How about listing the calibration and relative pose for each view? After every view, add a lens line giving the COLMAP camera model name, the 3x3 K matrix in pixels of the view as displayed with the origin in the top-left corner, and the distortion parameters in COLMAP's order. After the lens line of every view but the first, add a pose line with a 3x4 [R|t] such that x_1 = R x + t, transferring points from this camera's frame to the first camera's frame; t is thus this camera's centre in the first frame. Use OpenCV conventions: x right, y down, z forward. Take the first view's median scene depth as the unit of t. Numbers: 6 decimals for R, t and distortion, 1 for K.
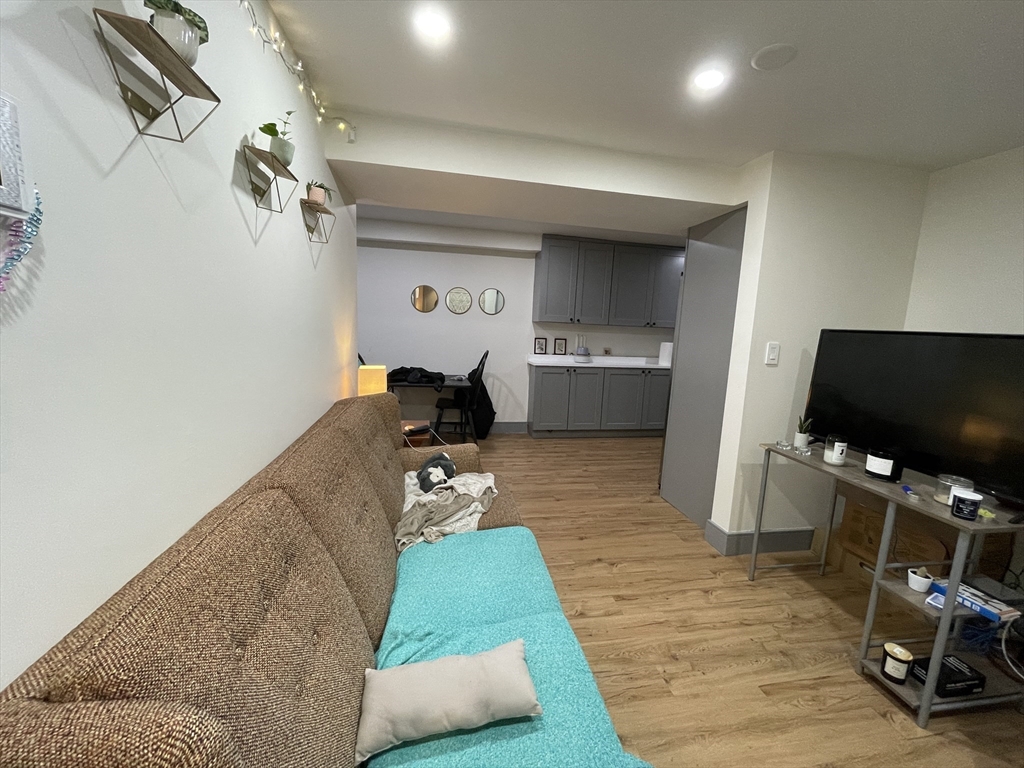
lens RADIAL K [[414.4, 0, 513.1], [0, 414.4, 384.2], [0, 0, 1]] dist [-0.002314, 0.000408]
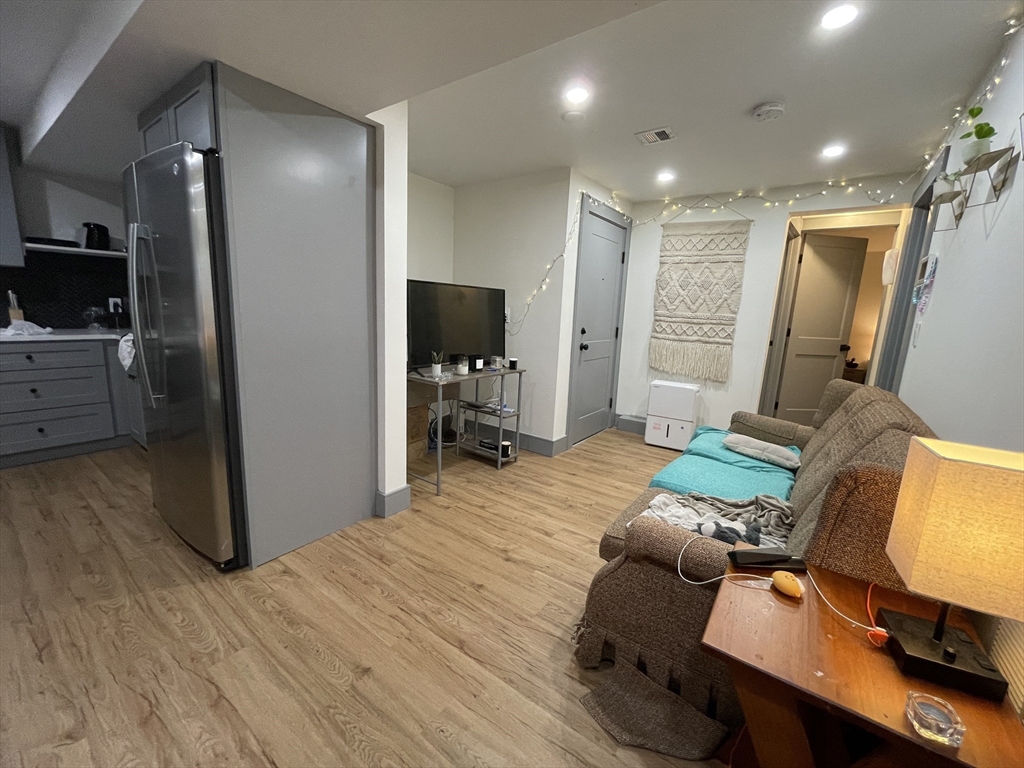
lens RADIAL K [[414.4, 0, 510.5], [0, 414.4, 384.8], [0, 0, 1]] dist [-0.002314, 0.000408]
pose [[-0.685620, -0.203277, 0.699001, -0.418256], [0.030932, 0.951218, 0.306965, -0.237227], [-0.727302, 0.232083, -0.645887, 1.922618]]
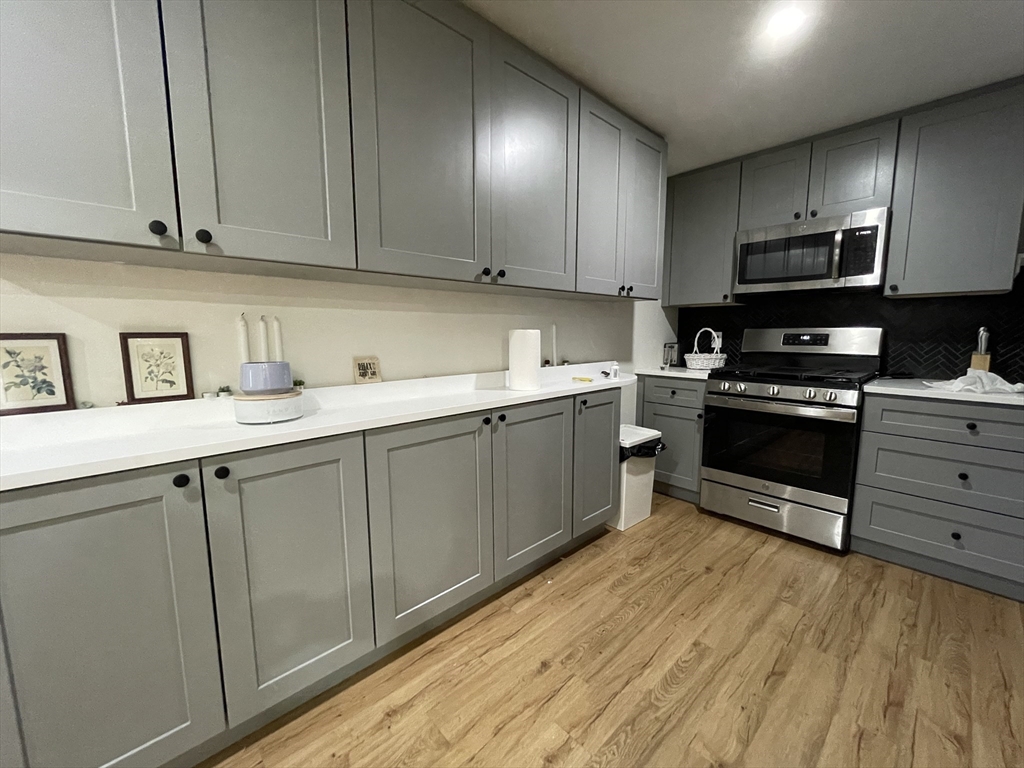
lens RADIAL K [[414.4, 0, 512.5], [0, 414.4, 382.7], [0, 0, 1]] dist [-0.002314, 0.000408]
pose [[0.843478, -0.110467, 0.525683, 0.442812], [0.117048, 0.992908, 0.020841, -0.175744], [-0.524257, 0.043951, 0.850425, 1.933894]]
